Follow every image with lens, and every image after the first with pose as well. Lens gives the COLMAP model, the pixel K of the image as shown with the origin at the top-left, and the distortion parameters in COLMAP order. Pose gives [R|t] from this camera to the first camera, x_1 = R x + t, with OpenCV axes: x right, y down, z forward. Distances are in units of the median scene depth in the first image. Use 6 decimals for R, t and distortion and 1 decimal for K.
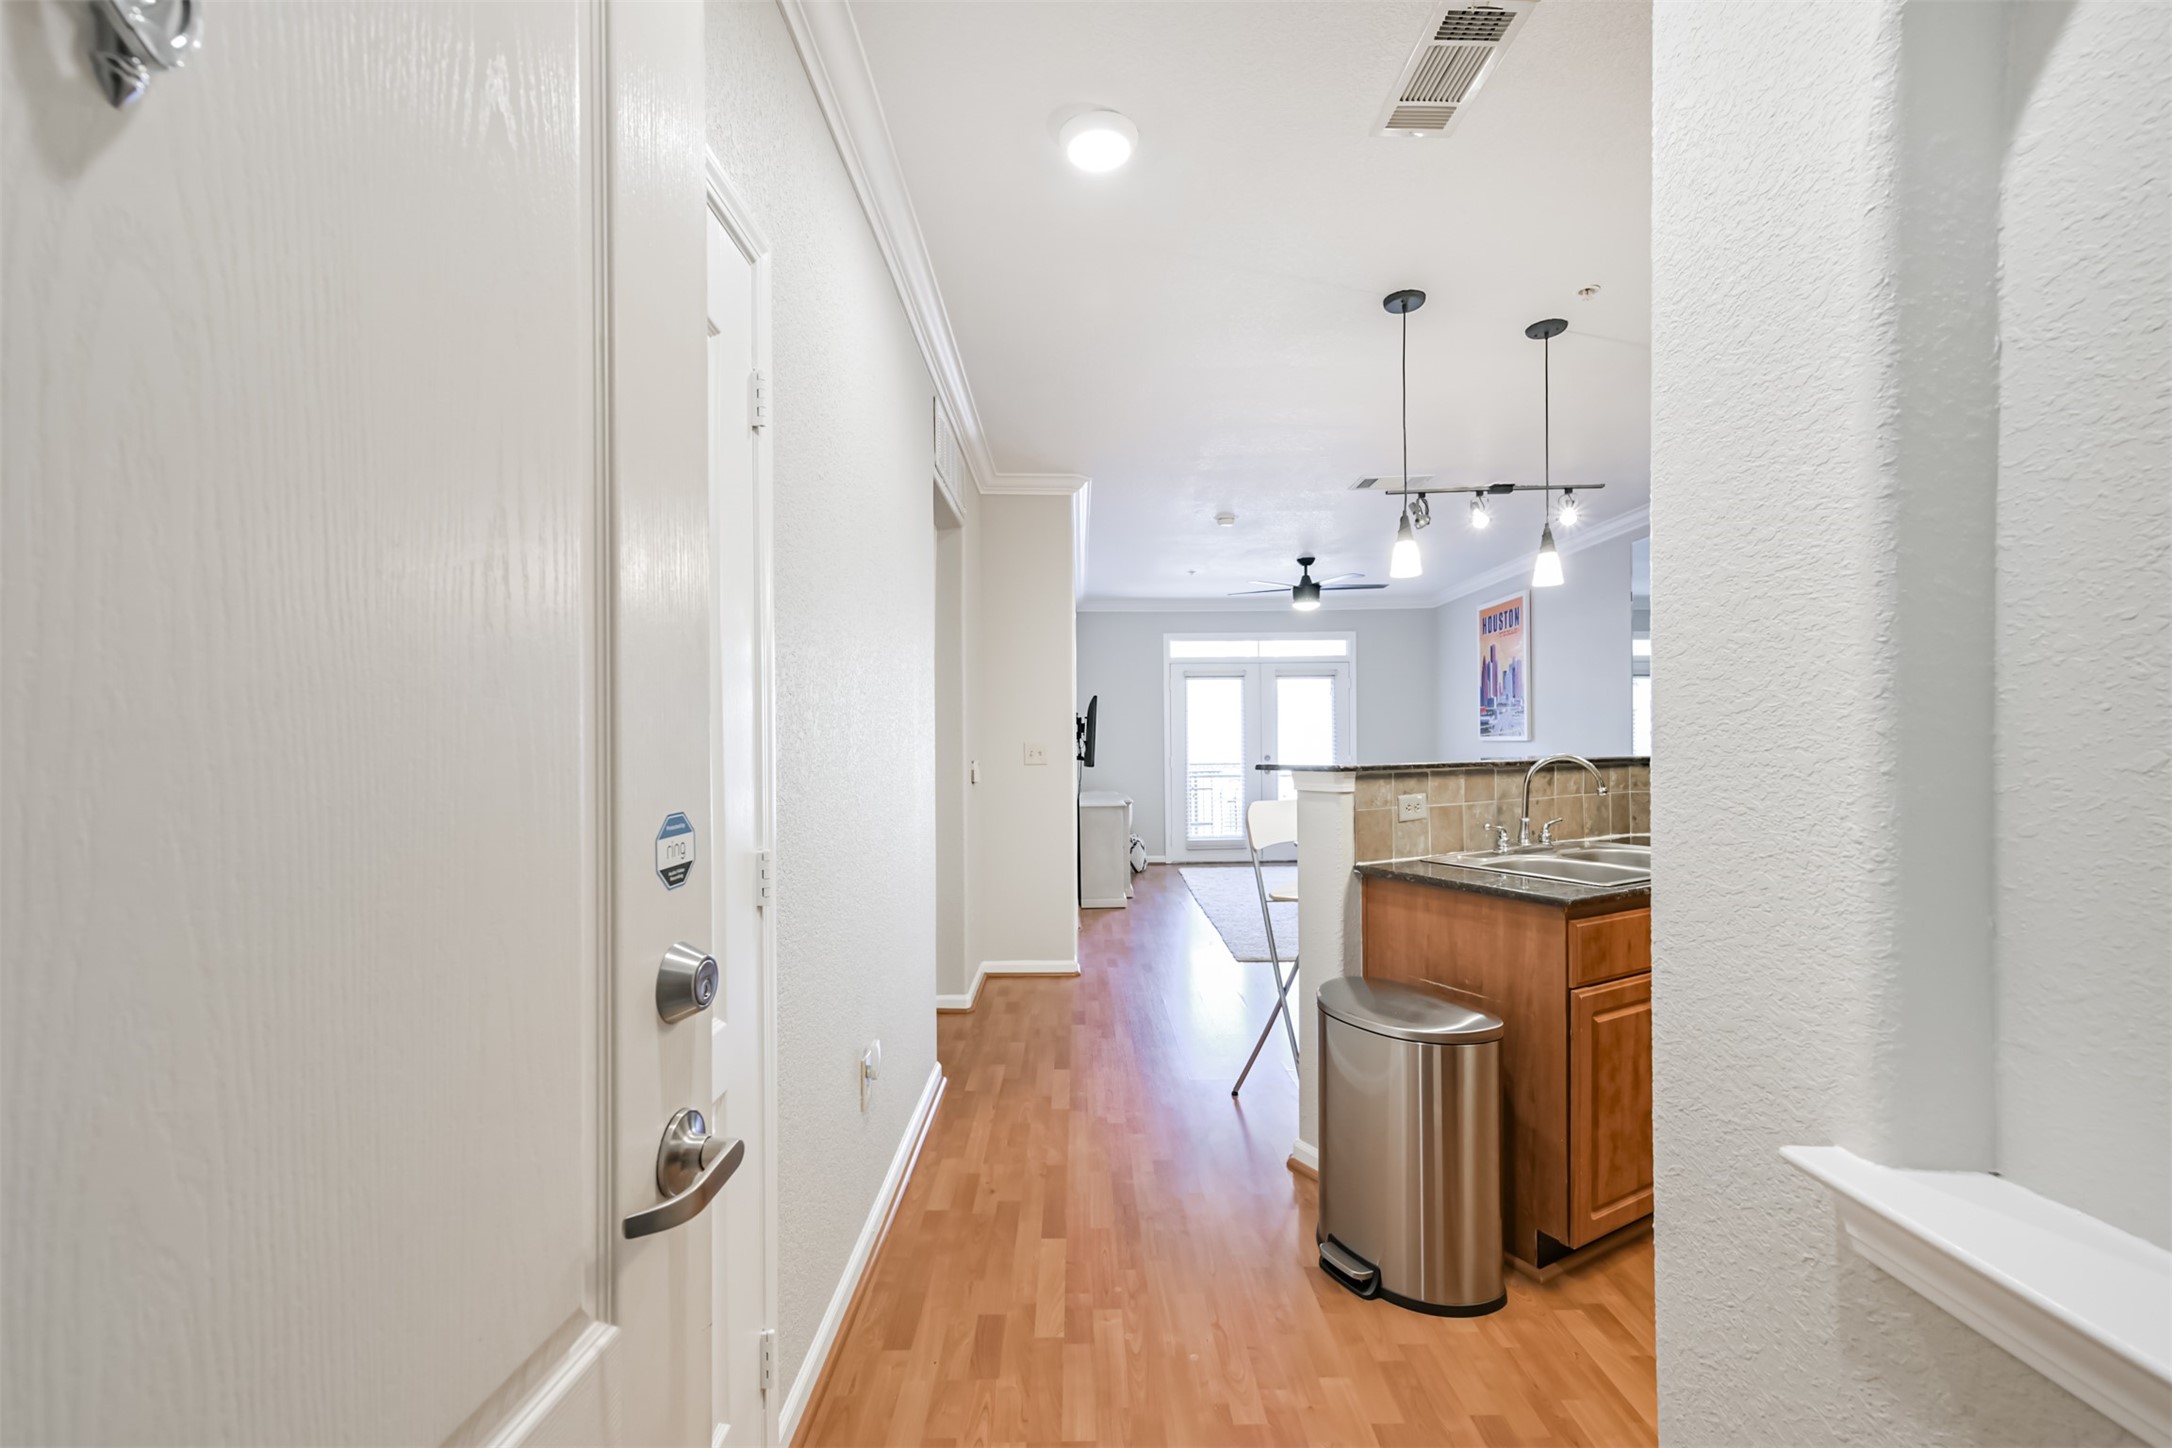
lens RADIAL K [[910.1, 0, 1095.8], [0, 910.1, 736.4], [0, 0, 1]] dist [0.016420, 0.000073]
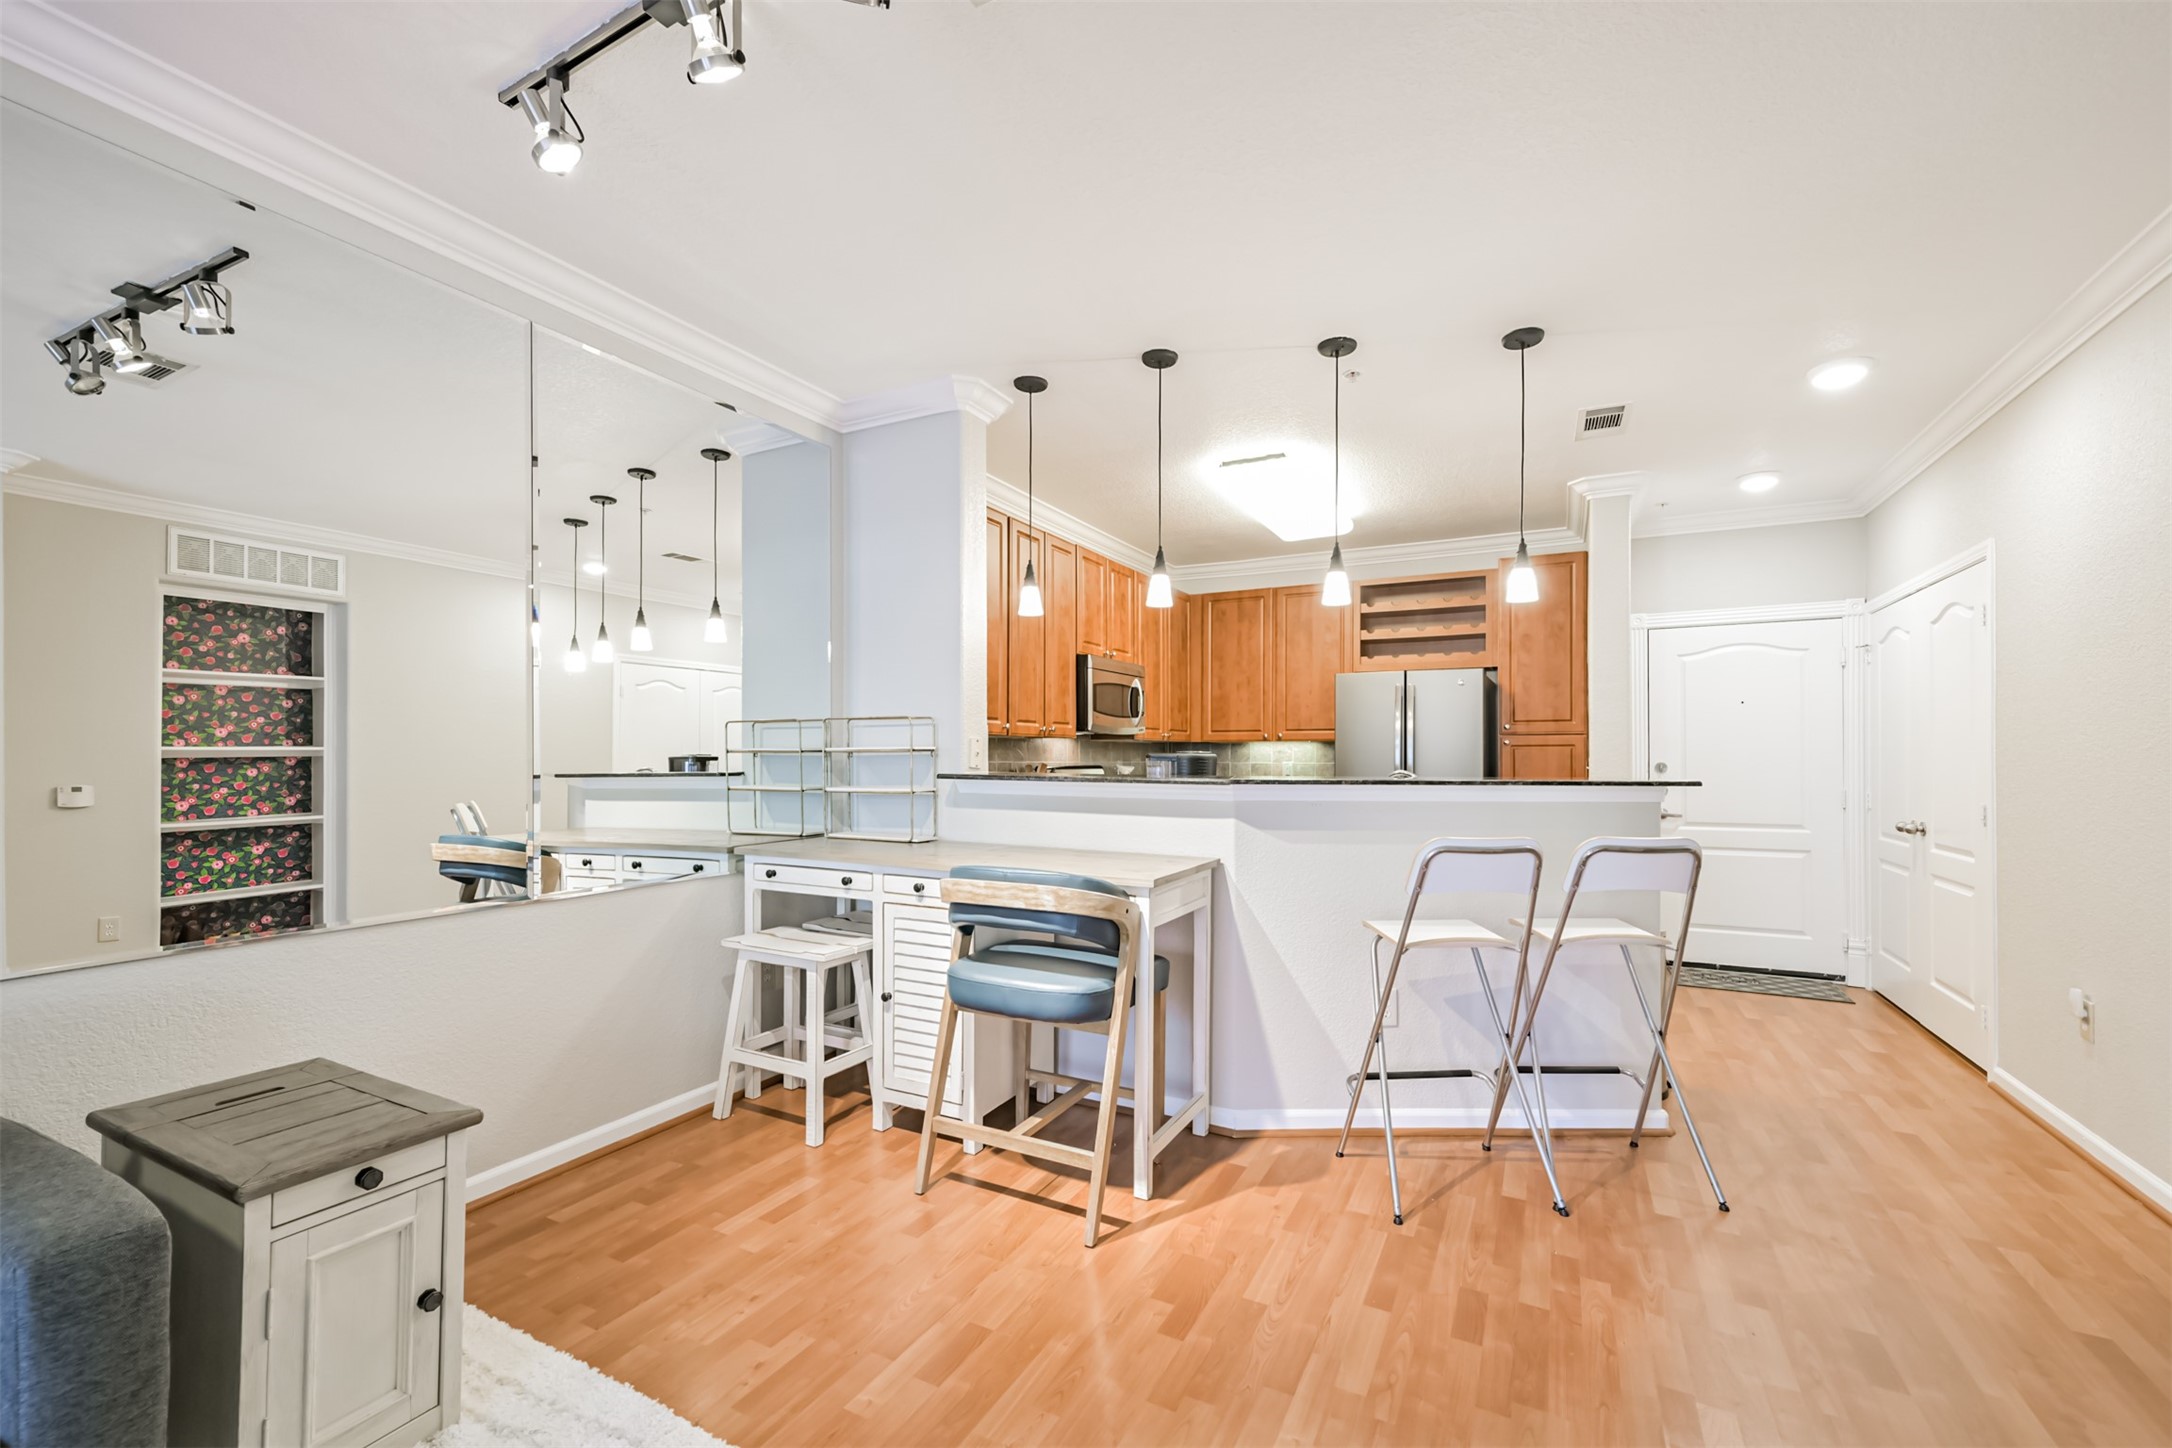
lens RADIAL K [[898.5, 0, 1091.4], [0, 898.5, 753.6], [0, 0, 1]] dist [0.008616, 0.000574]
pose [[-0.878704, 0.006710, 0.477319, 0.160058], [0.002459, 0.999952, -0.009529, 0.003852], [-0.477360, -0.007200, -0.878678, 1.212266]]
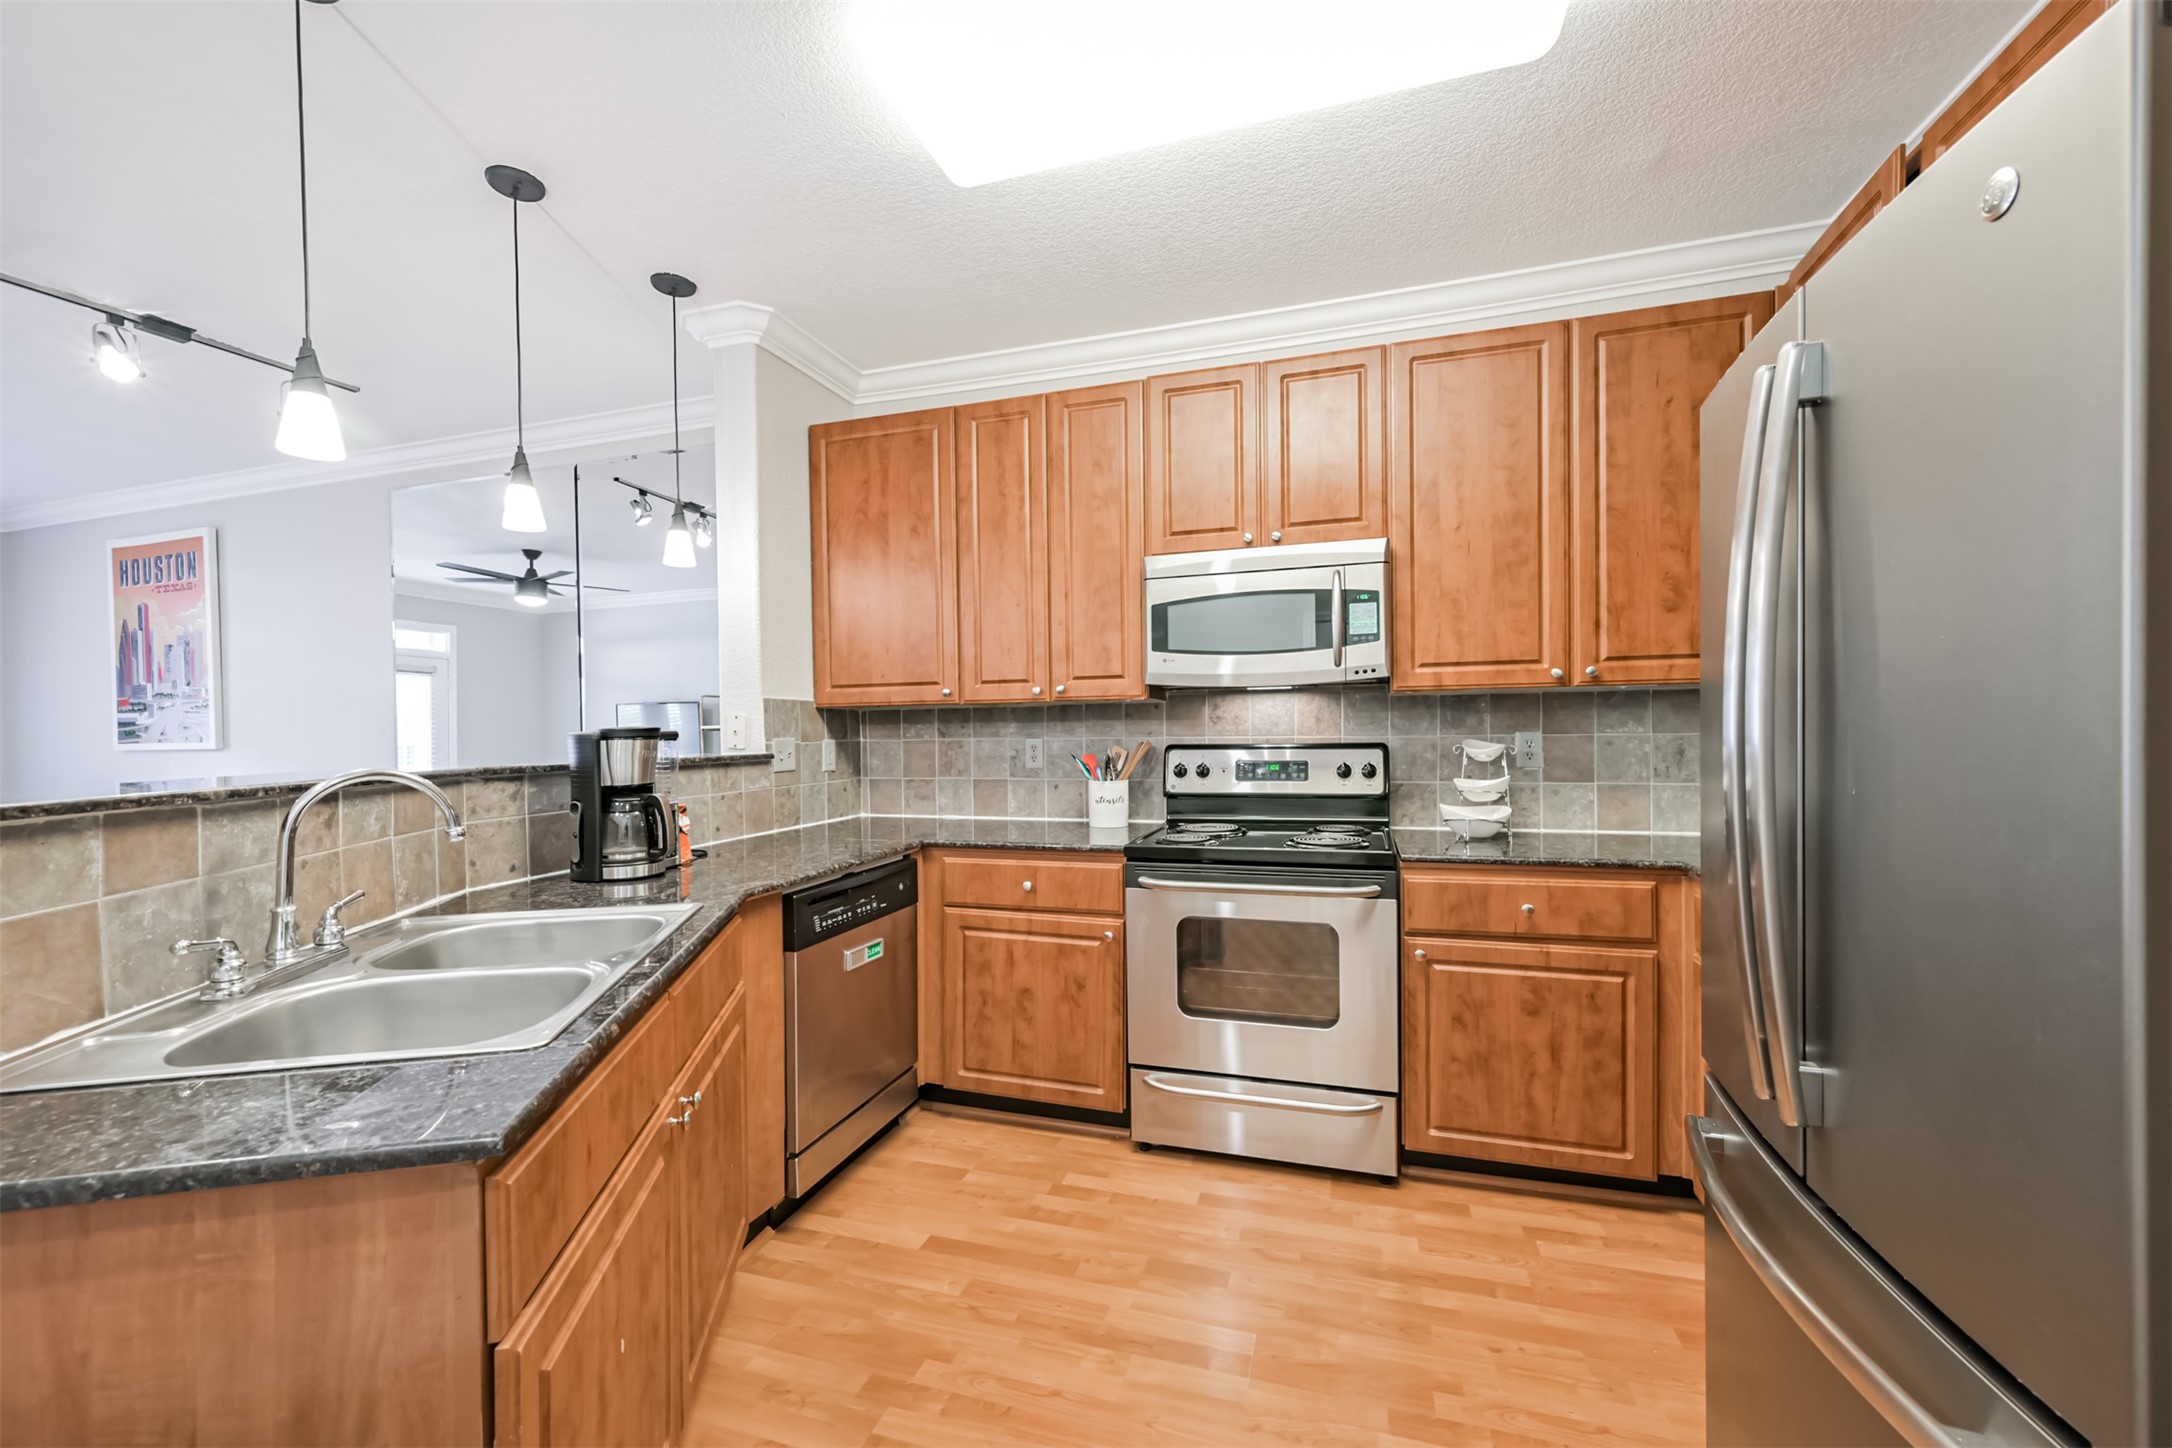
lens RADIAL K [[852.0, 0, 1090.1], [0, 852.0, 742.9], [0, 0, 1]] dist [0.003845, 0.000155]
pose [[0.312596, -0.008197, 0.949851, 0.096771], [0.008765, 0.999945, 0.005745, 0.003035], [-0.949846, 0.006530, 0.312651, 0.249947]]
